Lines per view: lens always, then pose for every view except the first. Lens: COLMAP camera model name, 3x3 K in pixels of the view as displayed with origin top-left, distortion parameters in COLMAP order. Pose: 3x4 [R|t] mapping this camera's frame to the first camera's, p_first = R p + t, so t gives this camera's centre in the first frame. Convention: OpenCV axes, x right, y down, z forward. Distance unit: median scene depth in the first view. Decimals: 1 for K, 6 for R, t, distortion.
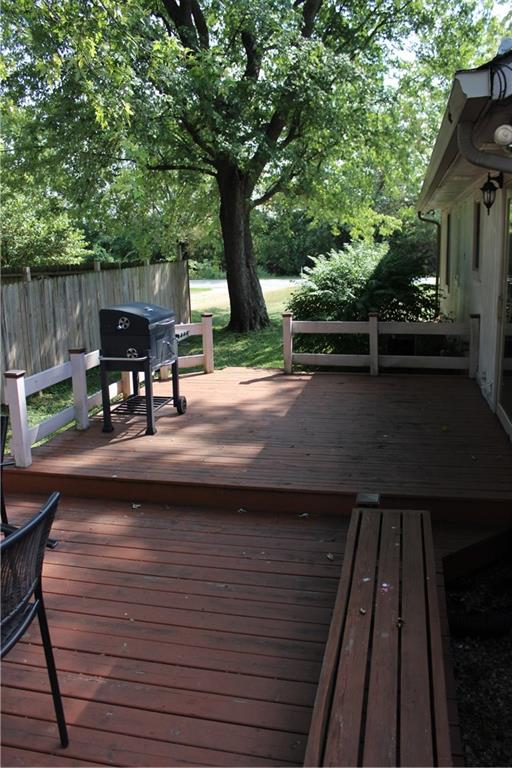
lens RADIAL K [[637.9, 0, 254.7], [0, 637.9, 383.0], [0, 0, 1]] dist [-0.155876, 0.131968]
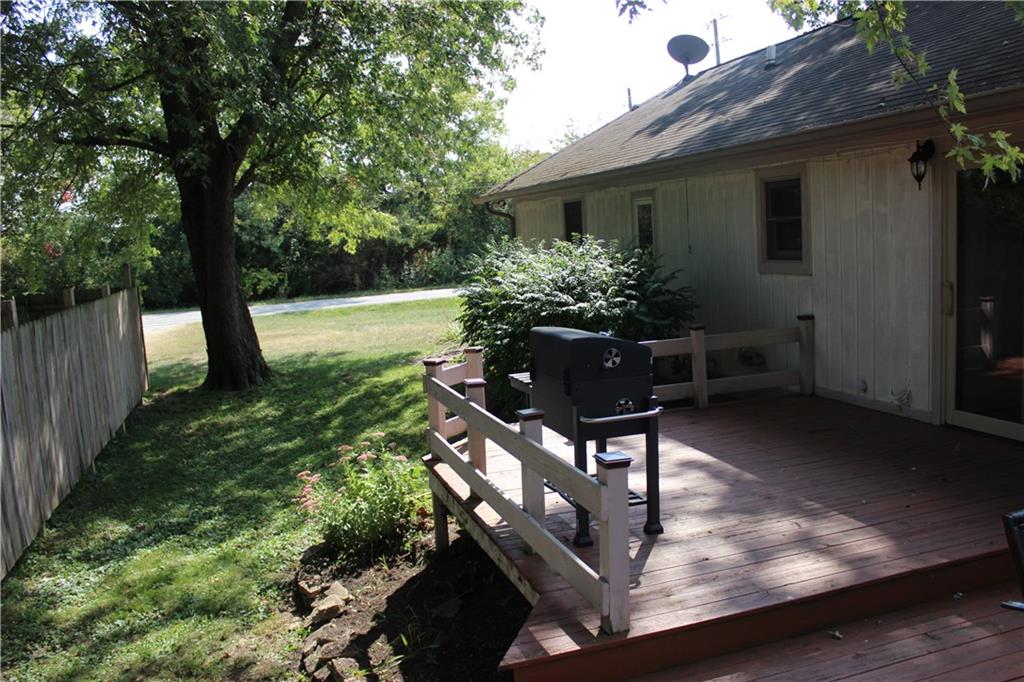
lens RADIAL K [[850.6, 0, 511.8], [0, 850.6, 343.9], [0, 0, 1]] dist [-0.155876, 0.131968]
pose [[0.855600, -0.086365, 0.510381, -0.509662], [0.145211, 0.986438, -0.076508, -0.043342], [-0.496852, 0.139574, 0.856538, 0.253495]]
